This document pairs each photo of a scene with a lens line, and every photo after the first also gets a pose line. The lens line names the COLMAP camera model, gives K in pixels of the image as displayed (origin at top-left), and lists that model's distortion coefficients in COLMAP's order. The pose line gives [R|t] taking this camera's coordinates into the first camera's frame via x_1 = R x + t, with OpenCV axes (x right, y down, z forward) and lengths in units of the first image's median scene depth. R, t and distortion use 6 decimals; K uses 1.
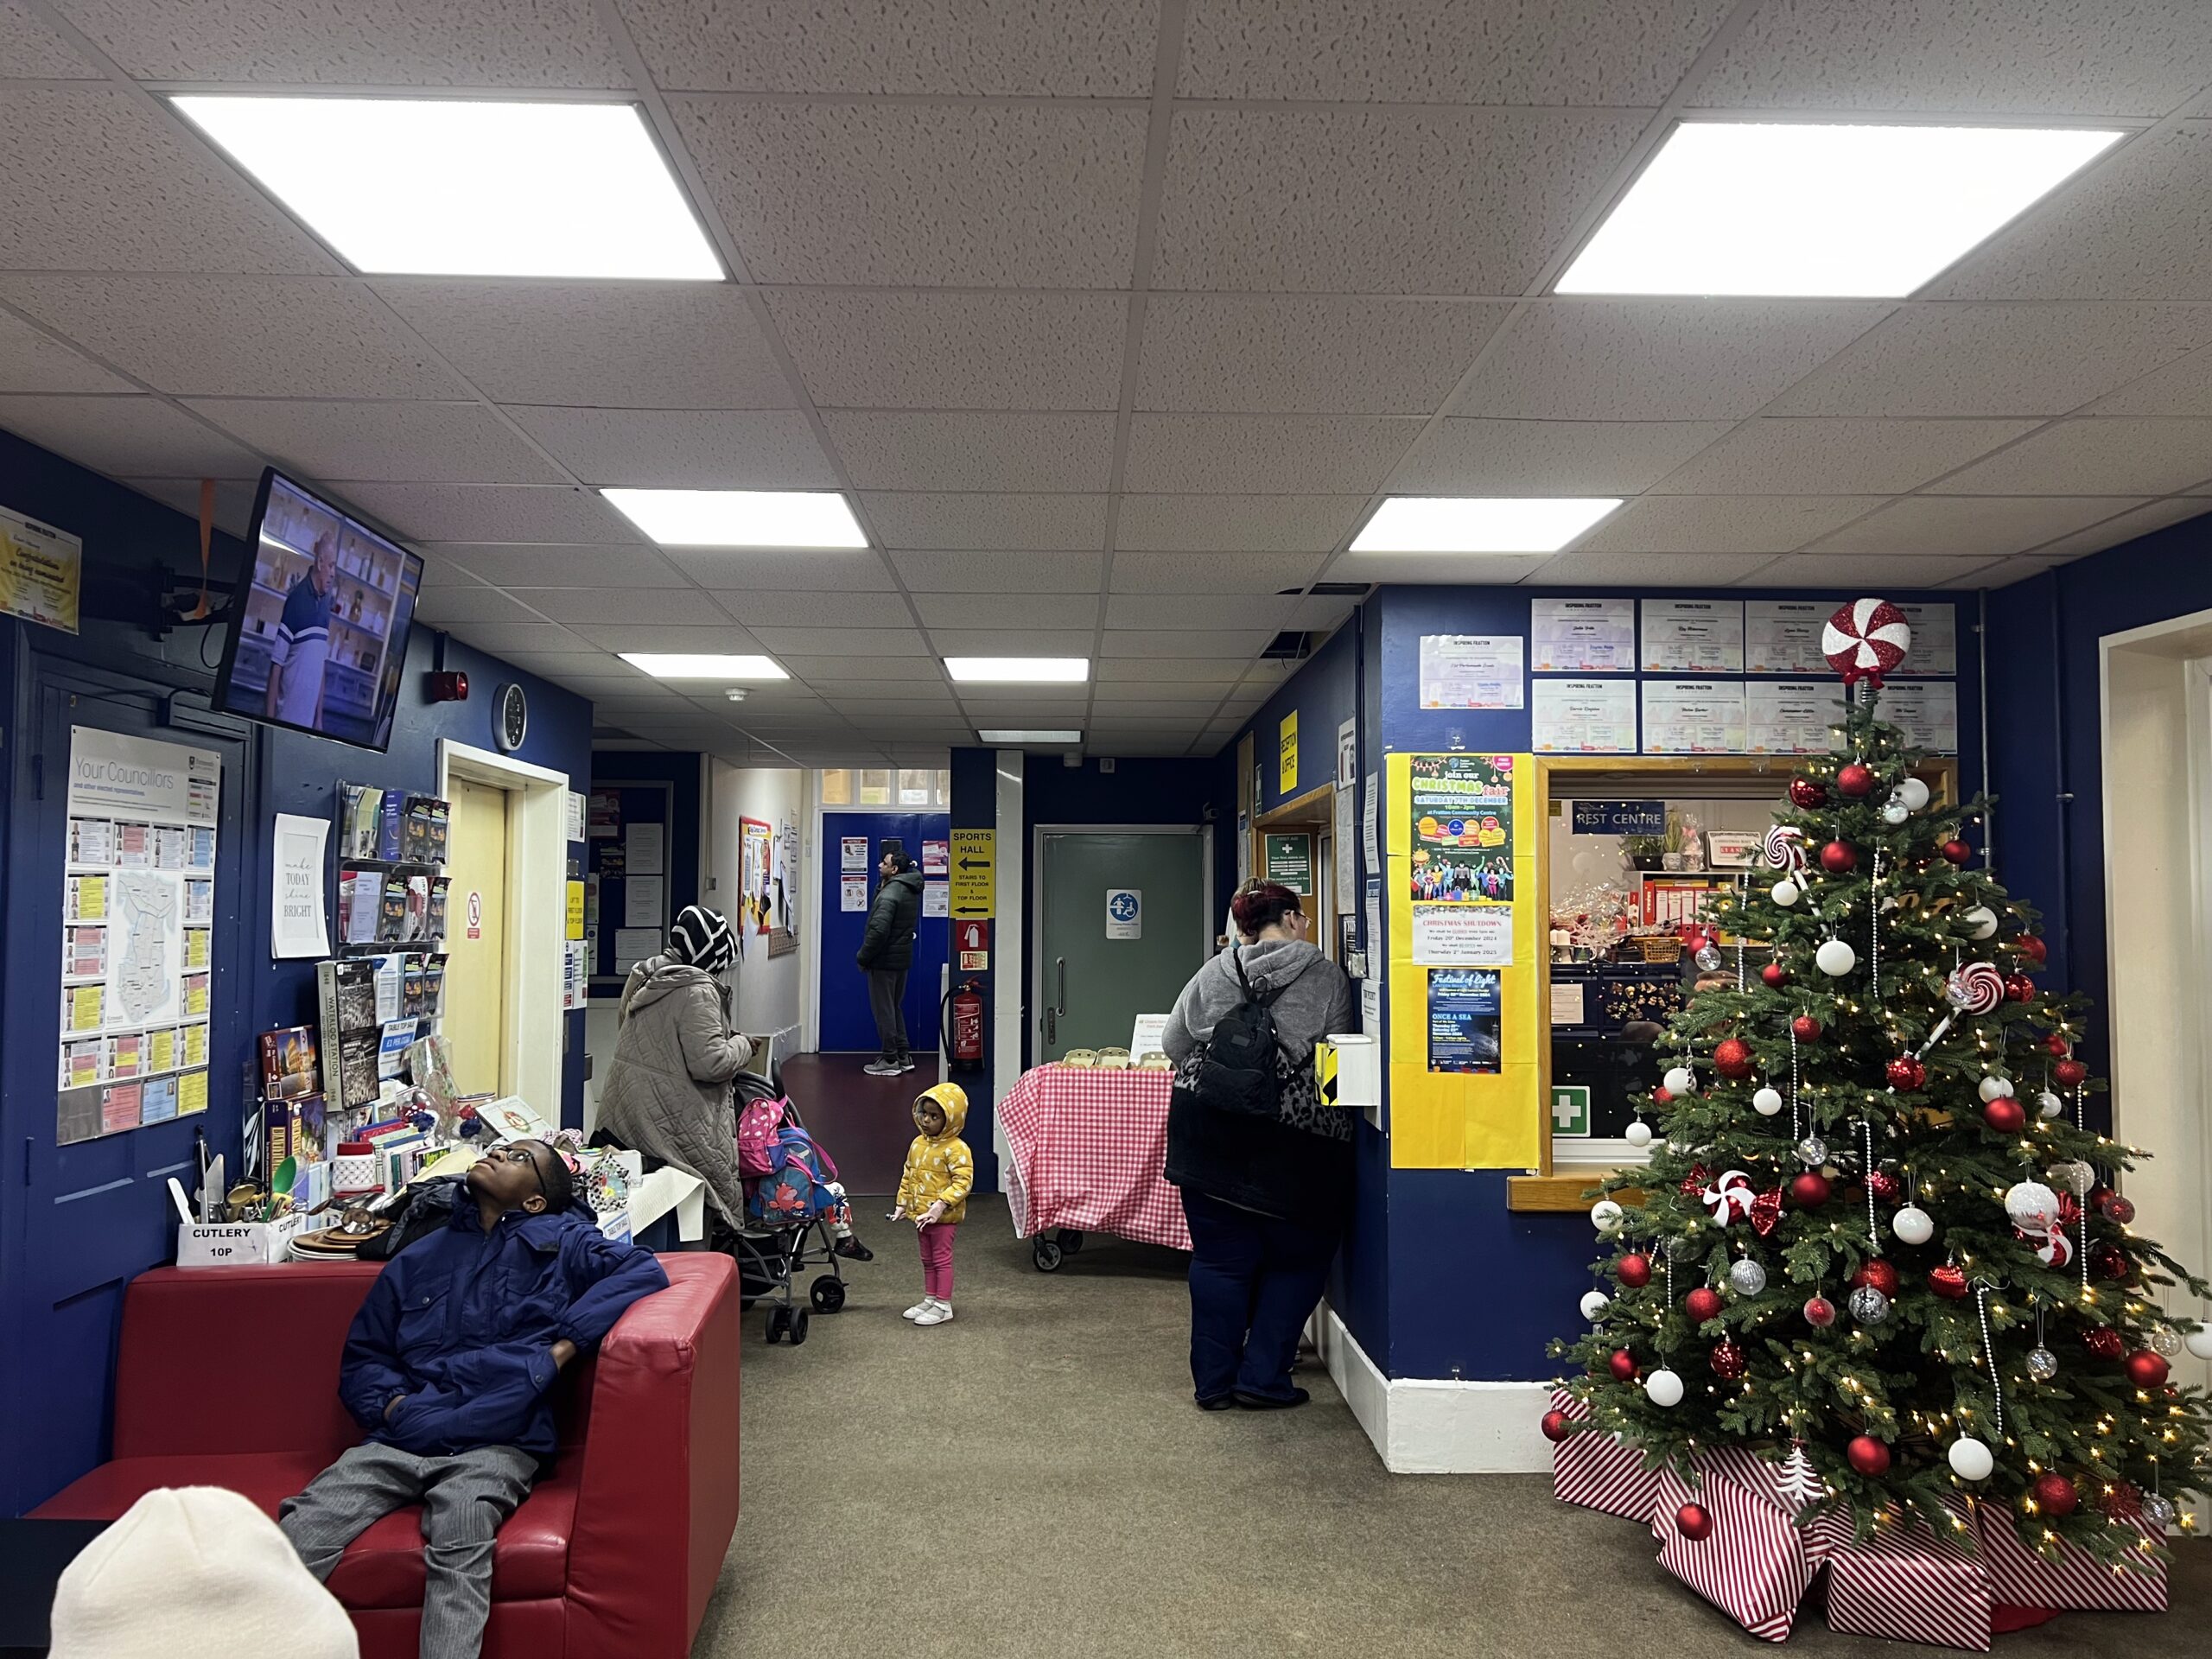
lens RADIAL K [[1668.3, 0, 1104.4], [0, 1668.3, 825.8], [0, 0, 1]] dist [0.010914, 0.001308]
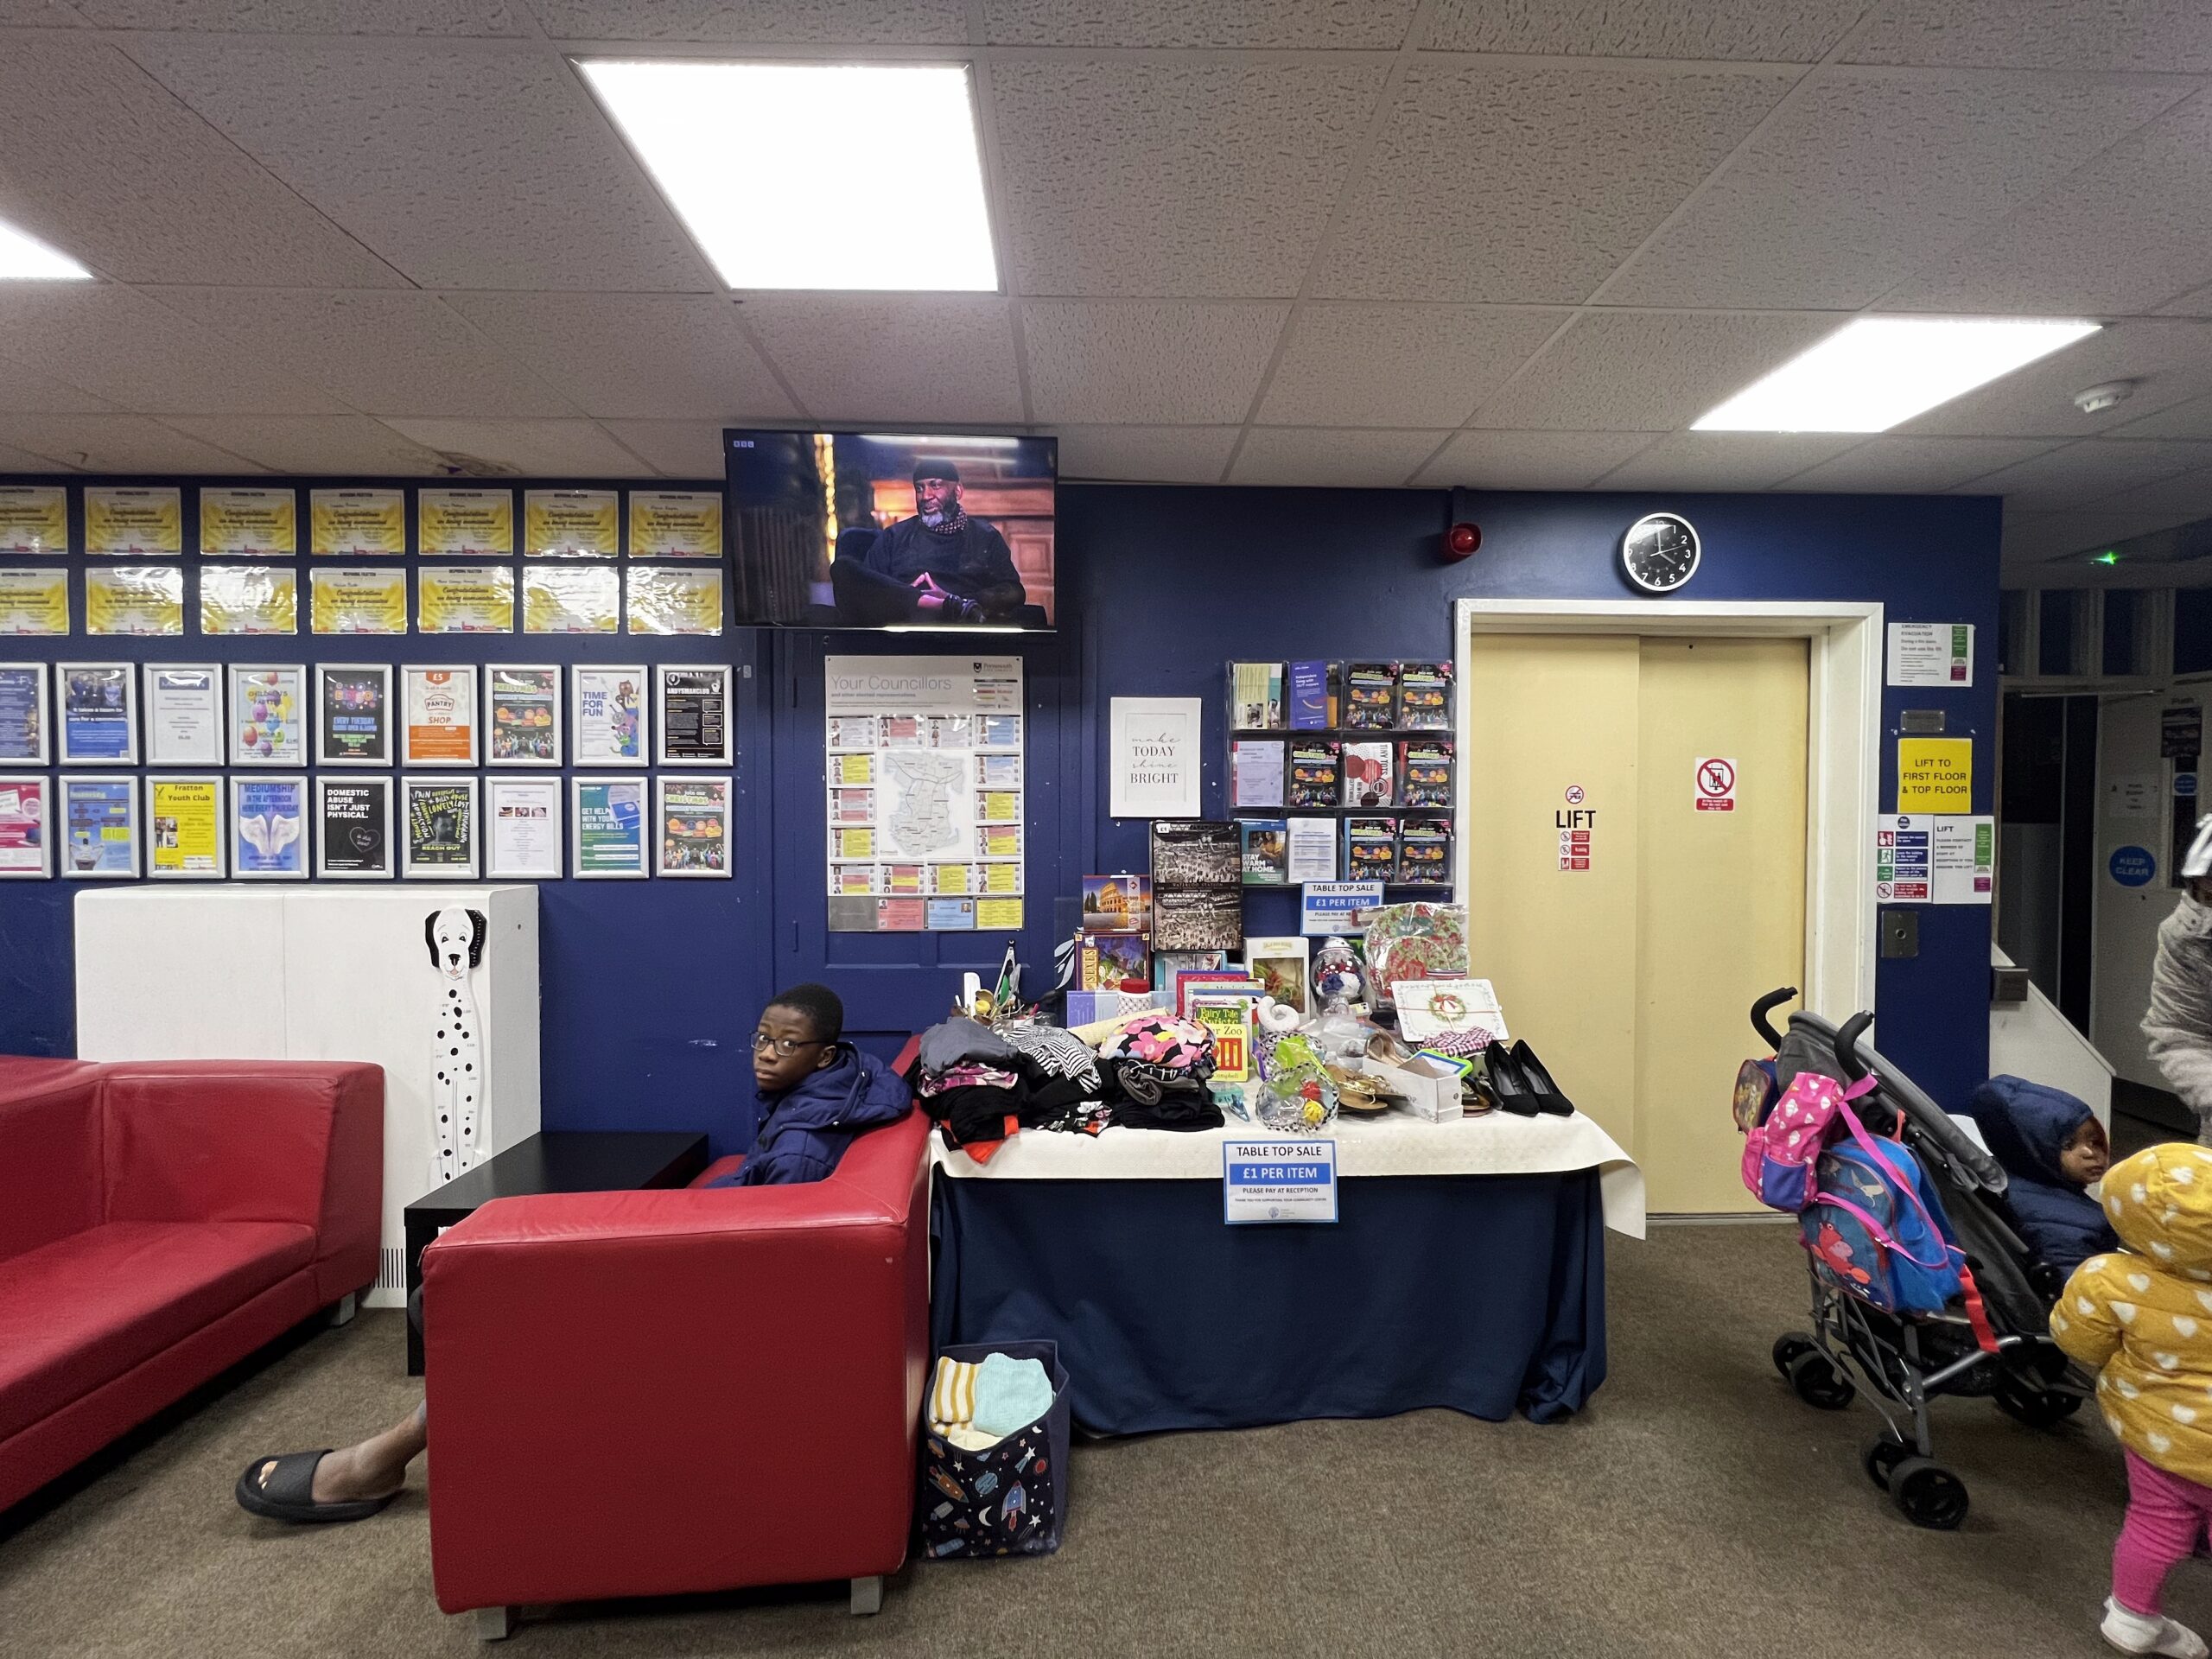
lens RADIAL K [[881.6, 0, 1105.6], [0, 881.6, 827.8], [0, 0, 1]] dist [0.001278, 0.000022]
pose [[0.000996, 0.015131, -0.999885, 0.162438], [0.053277, 0.998465, 0.015162, 0.085137], [0.998579, -0.053286, 0.000188, 1.096786]]
